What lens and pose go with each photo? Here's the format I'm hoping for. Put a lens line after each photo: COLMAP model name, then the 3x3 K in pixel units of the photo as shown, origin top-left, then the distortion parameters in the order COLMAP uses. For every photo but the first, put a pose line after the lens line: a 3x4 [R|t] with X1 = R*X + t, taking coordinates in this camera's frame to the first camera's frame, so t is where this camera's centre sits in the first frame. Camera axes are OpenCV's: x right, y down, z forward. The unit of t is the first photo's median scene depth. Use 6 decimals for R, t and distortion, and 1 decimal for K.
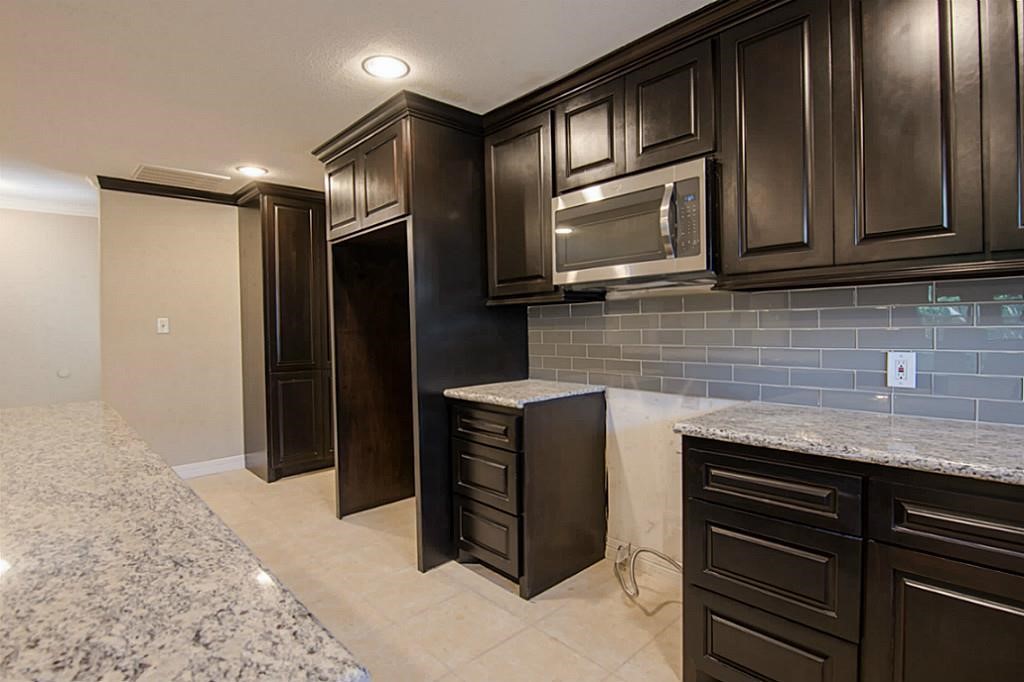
lens RADIAL K [[505.4, 0, 515.8], [0, 505.4, 338.8], [0, 0, 1]] dist [-0.011919, 0.001551]
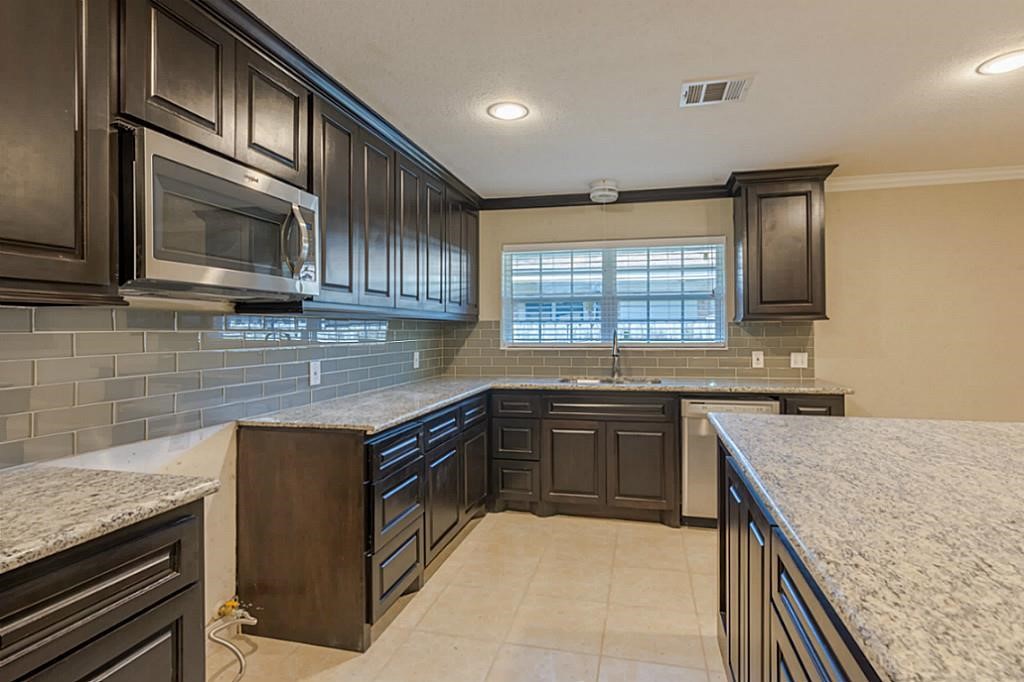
lens RADIAL K [[505.4, 0, 527.3], [0, 505.4, 332.0], [0, 0, 1]] dist [-0.011919, 0.001551]
pose [[-0.555372, 0.017332, 0.831421, -0.965390], [0.033394, 0.999441, 0.001472, -0.049430], [-0.830931, 0.028582, -0.555640, 1.471215]]
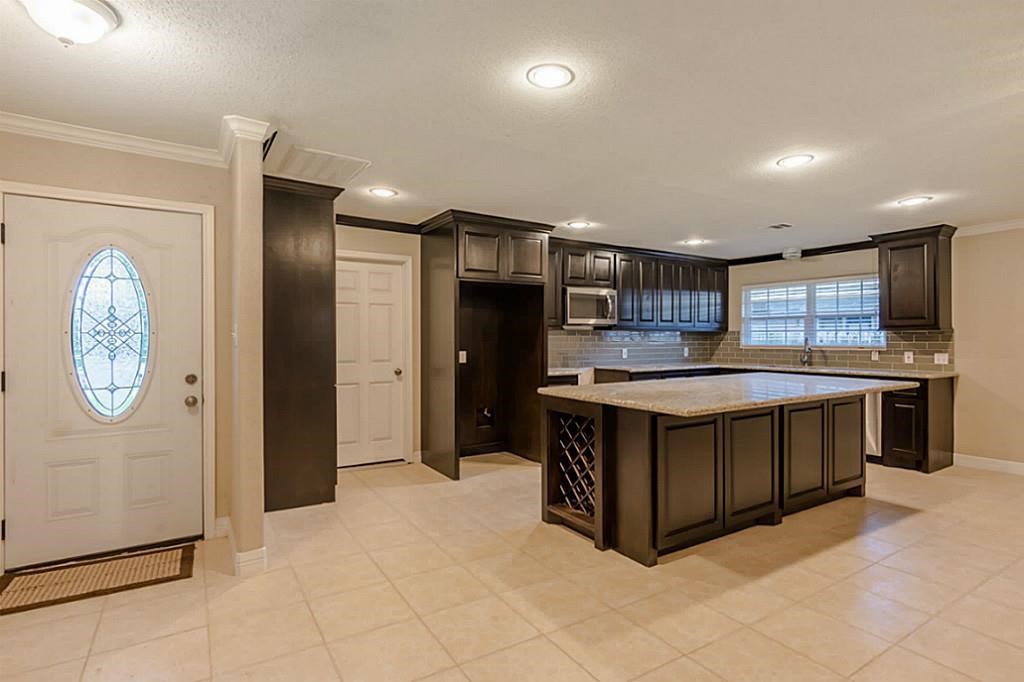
lens RADIAL K [[505.4, 0, 511.5], [0, 505.4, 339.6], [0, 0, 1]] dist [-0.011919, 0.001551]
pose [[0.197158, 0.017777, 0.980210, -3.530672], [0.015795, 0.999648, -0.021306, 0.030367], [-0.980244, 0.019683, 0.196808, 1.217442]]
